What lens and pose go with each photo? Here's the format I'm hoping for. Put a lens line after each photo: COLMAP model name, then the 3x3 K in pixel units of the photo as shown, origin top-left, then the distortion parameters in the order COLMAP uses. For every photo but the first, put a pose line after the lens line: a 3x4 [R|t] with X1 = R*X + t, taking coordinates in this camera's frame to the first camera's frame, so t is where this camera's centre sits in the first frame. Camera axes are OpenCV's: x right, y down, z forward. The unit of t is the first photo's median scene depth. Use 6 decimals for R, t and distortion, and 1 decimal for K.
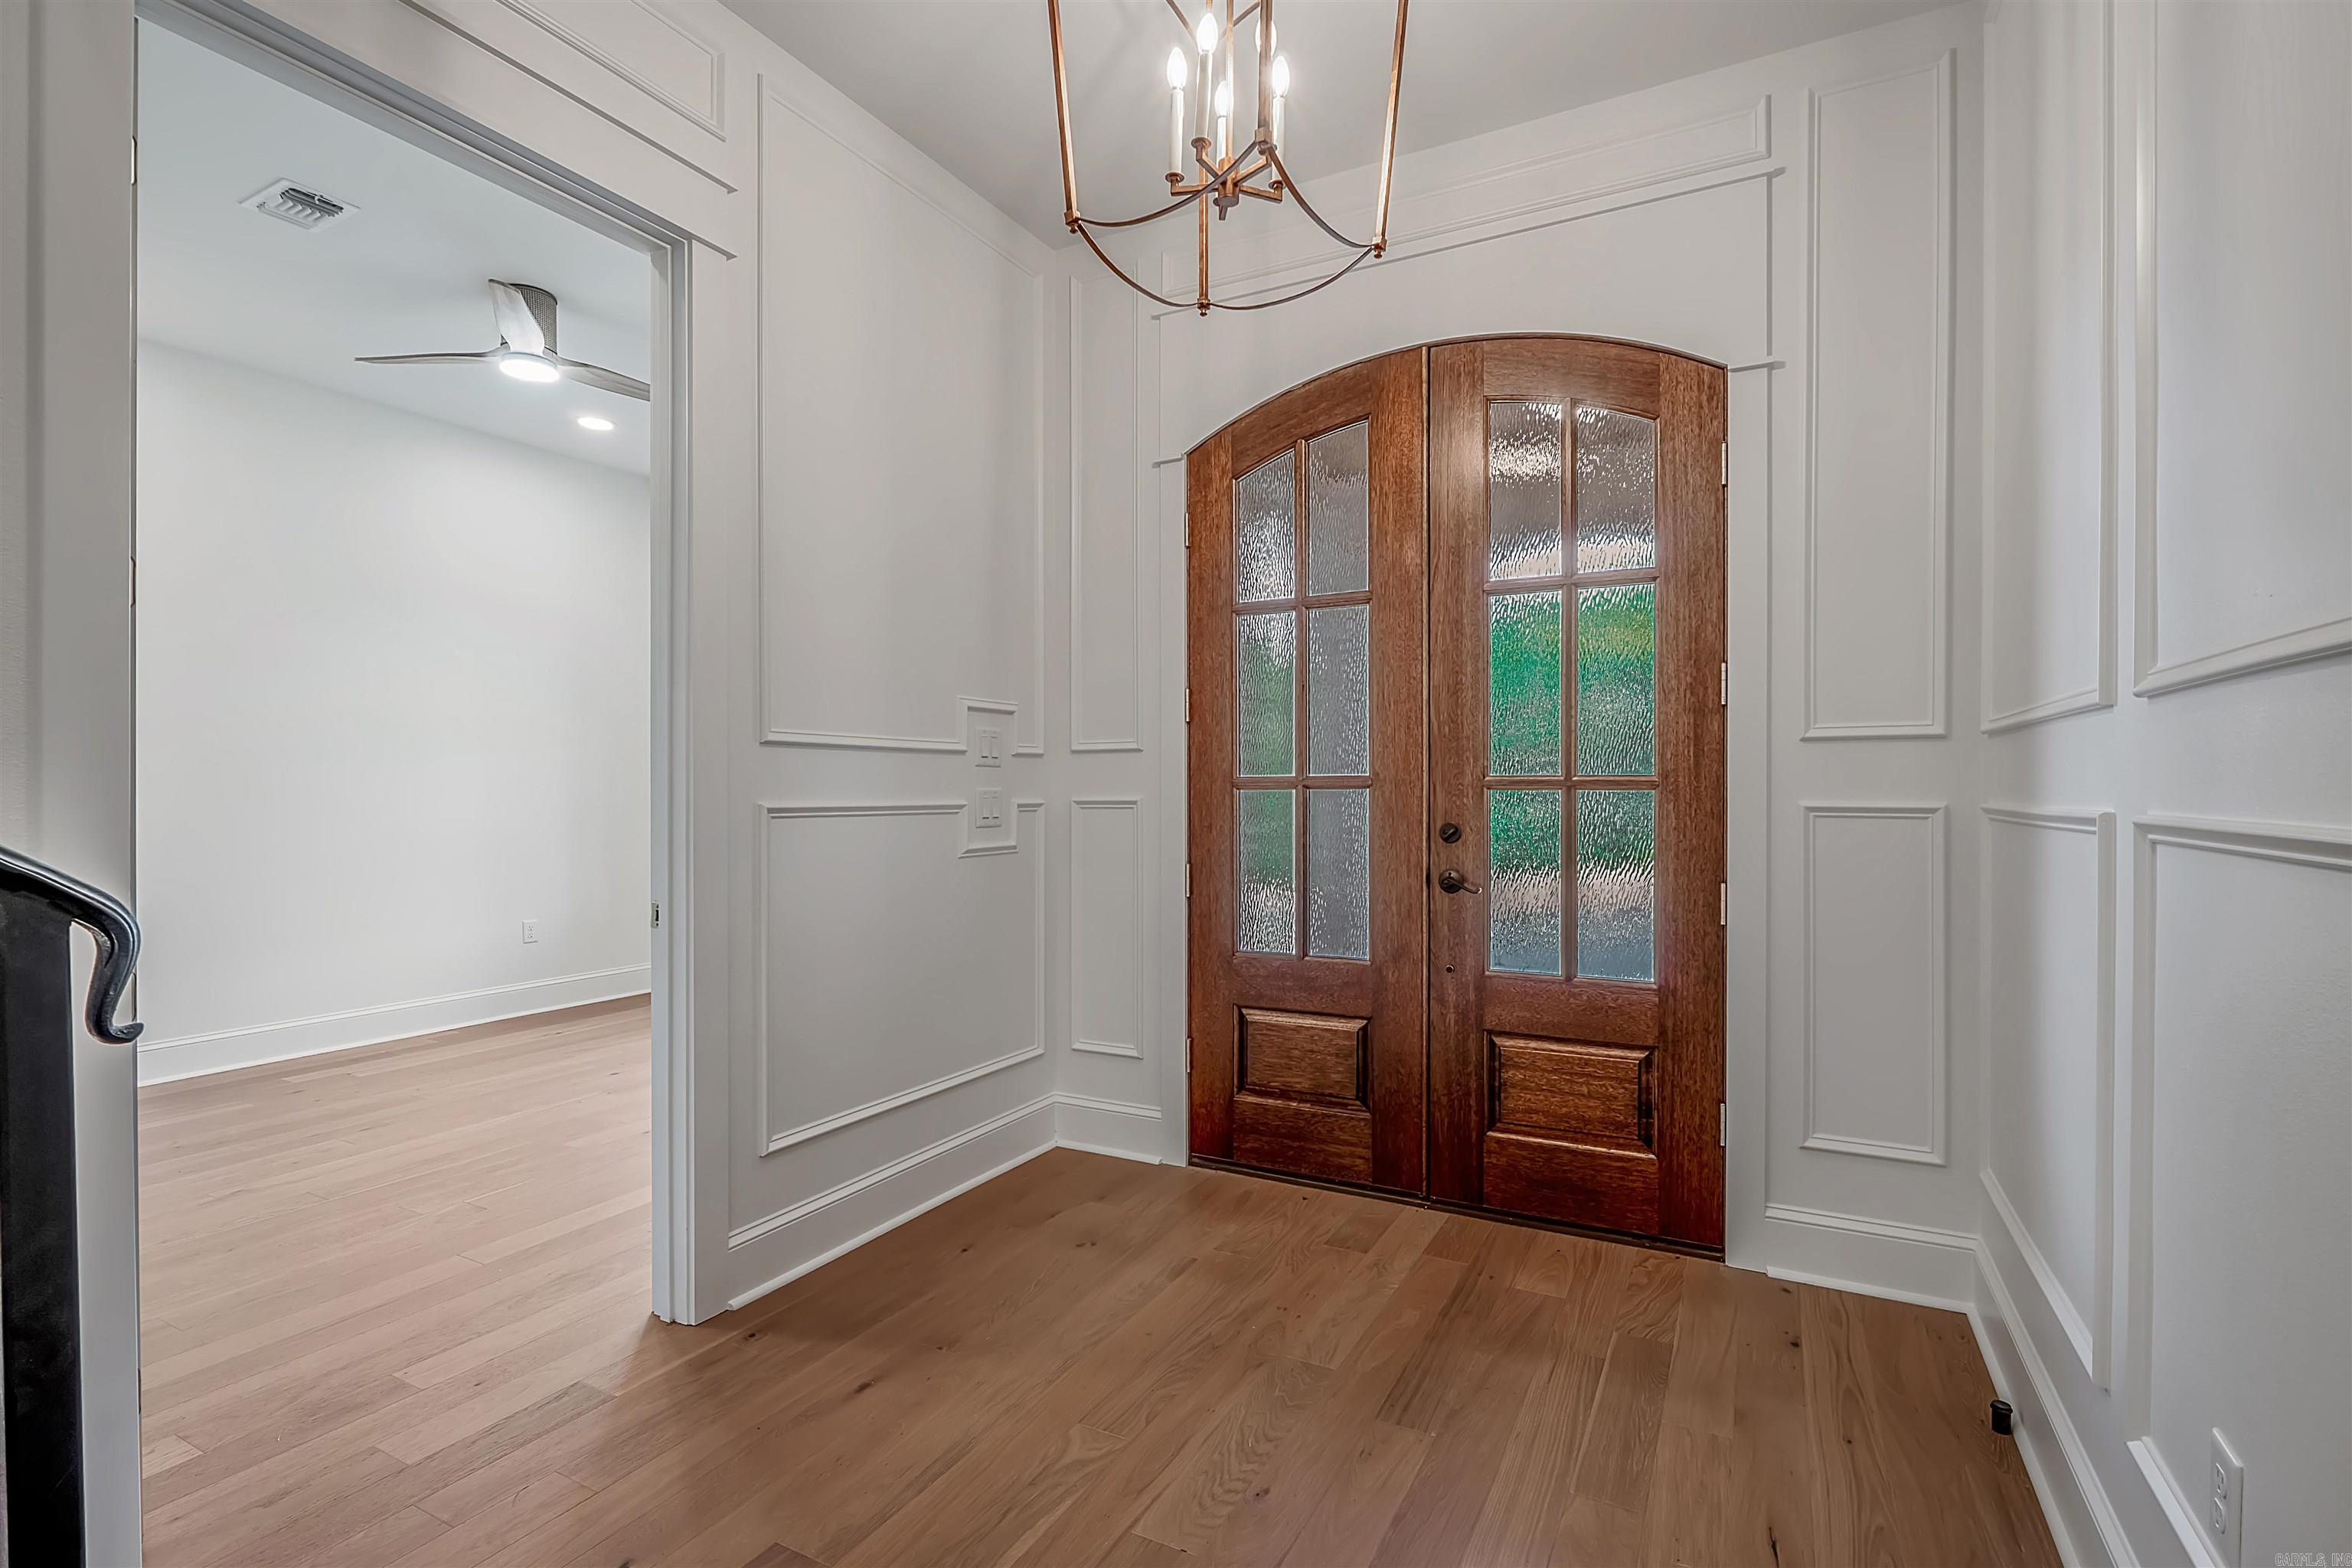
lens RADIAL K [[1024.7, 0, 1234.9], [0, 1024.7, 799.6], [0, 0, 1]] dist [-0.002840, -0.001319]
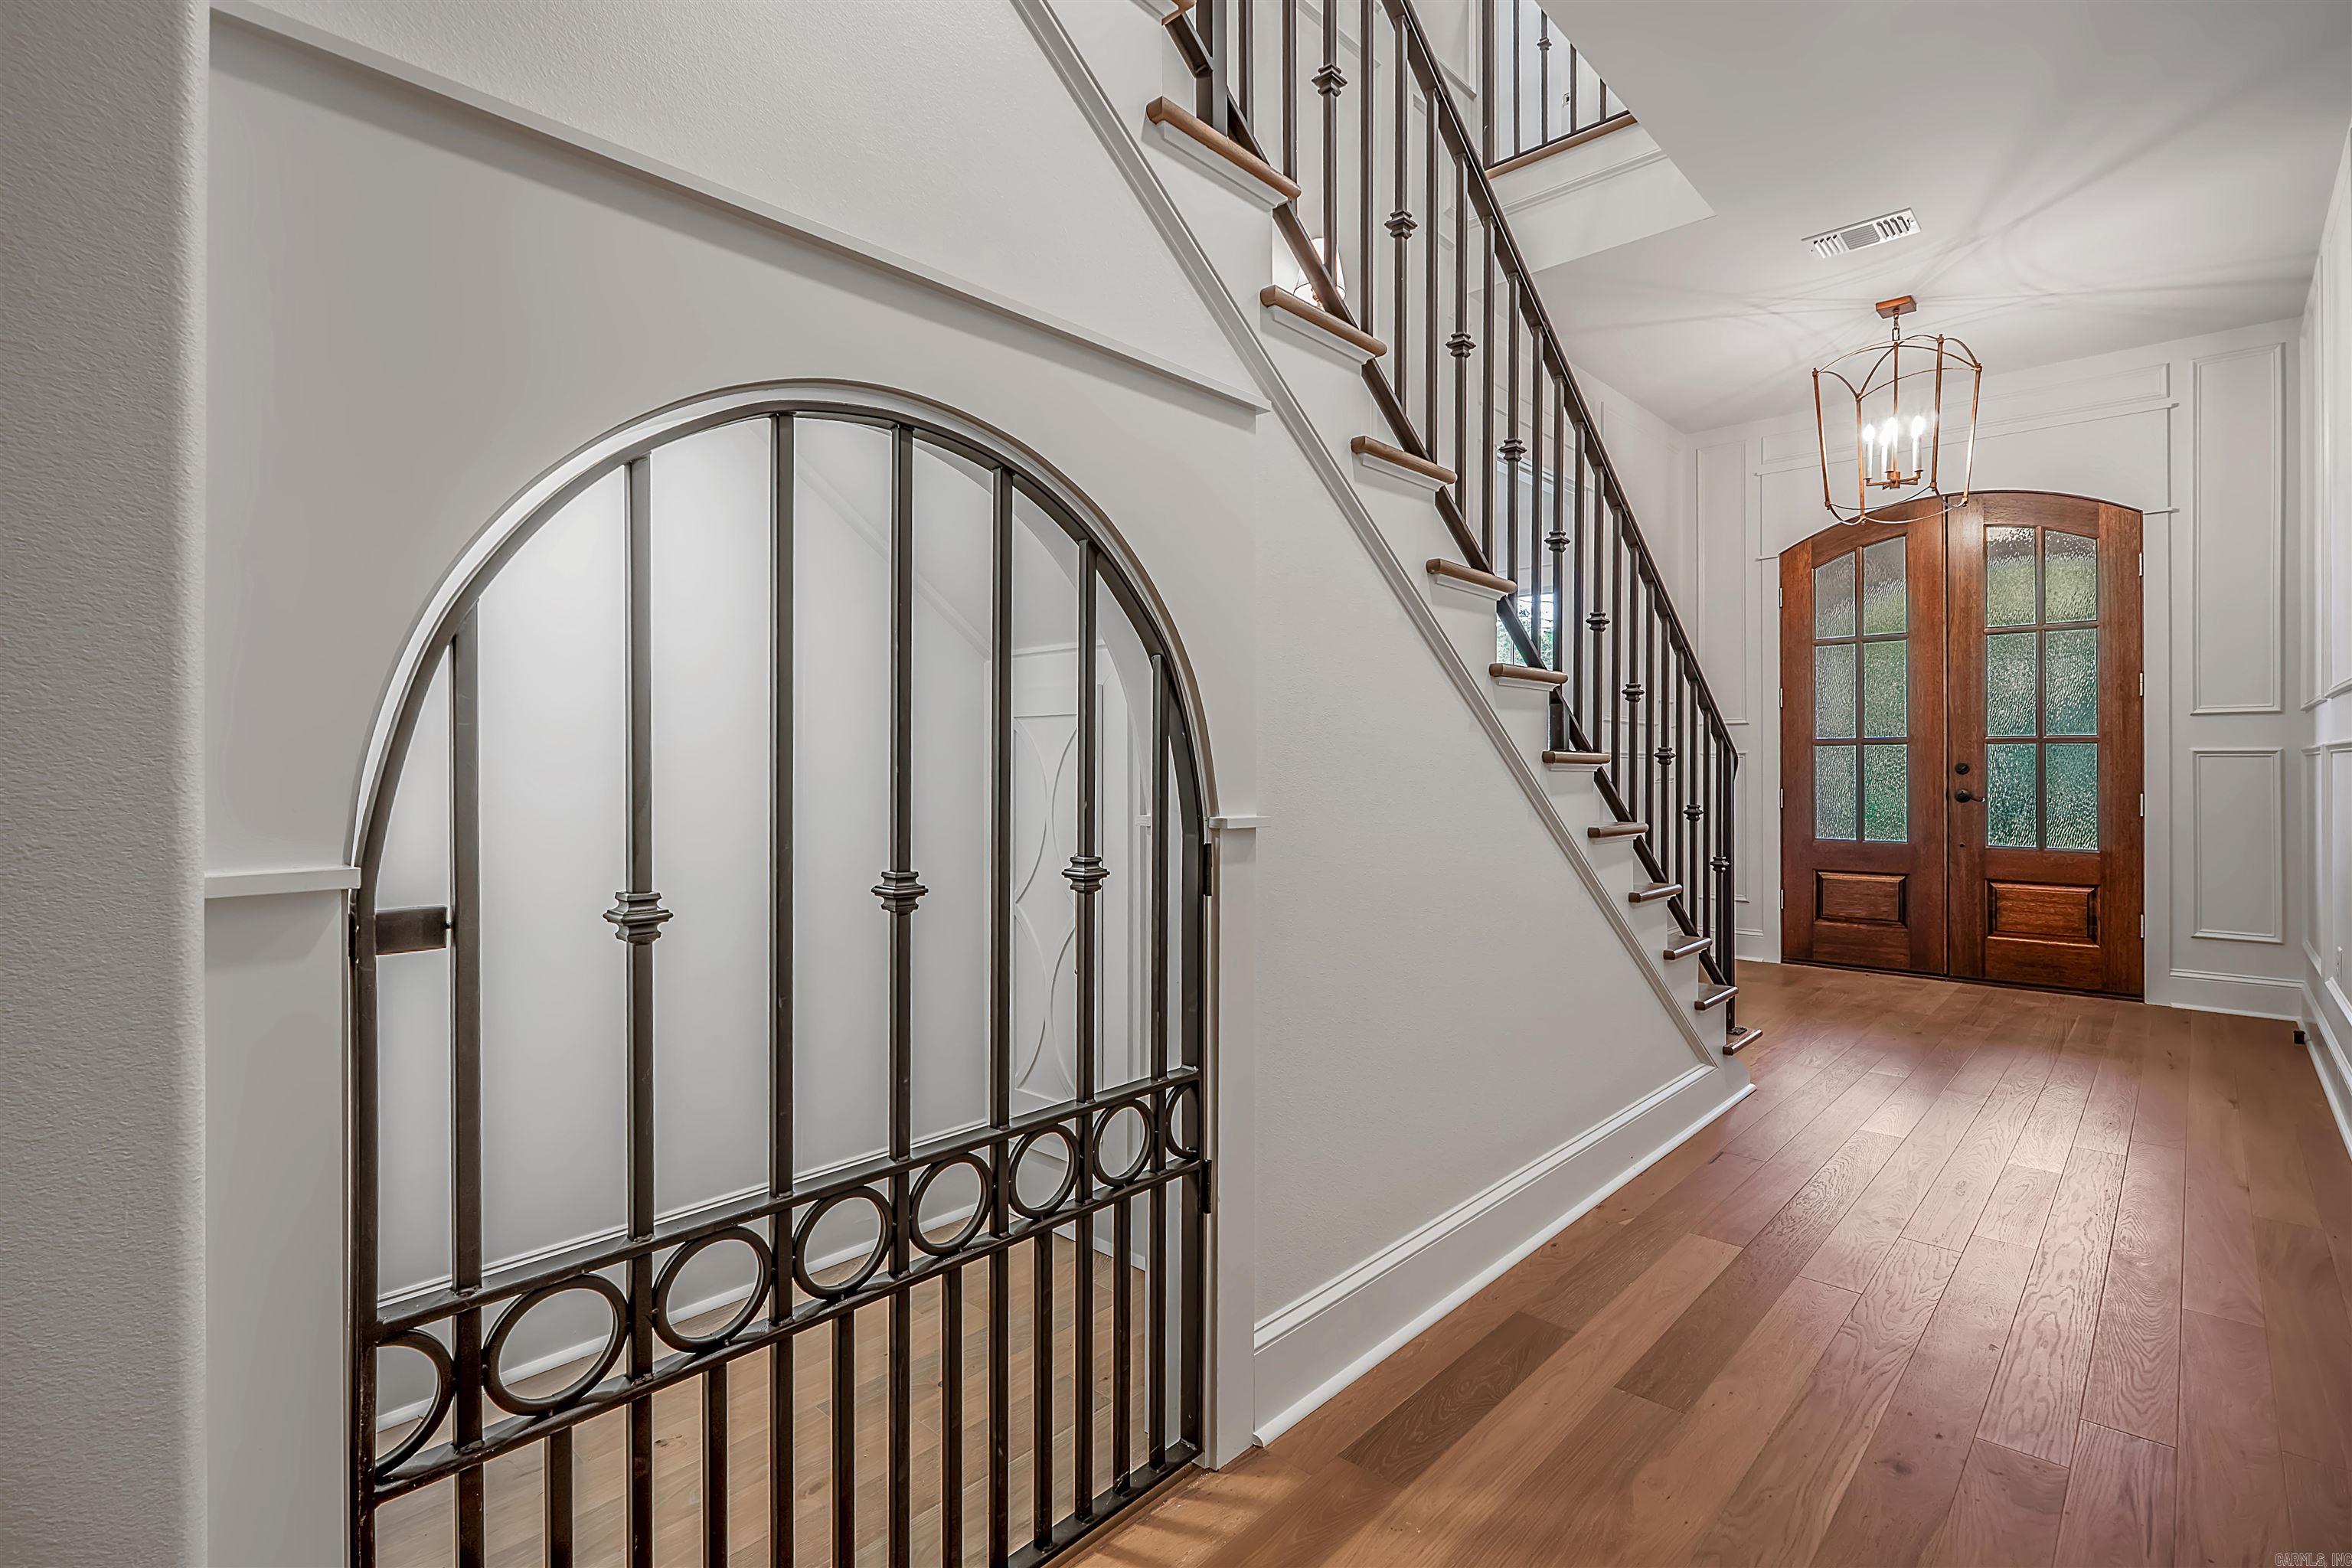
lens RADIAL K [[1058.2, 0, 1269.2], [0, 1058.2, 764.8], [0, 0, 1]] dist [-0.002969, -0.000193]
pose [[0.970338, 0.003808, -0.241721, -0.522404], [-0.008443, 0.999800, -0.018141, 0.070566], [0.241604, 0.019644, 0.970176, -1.088168]]
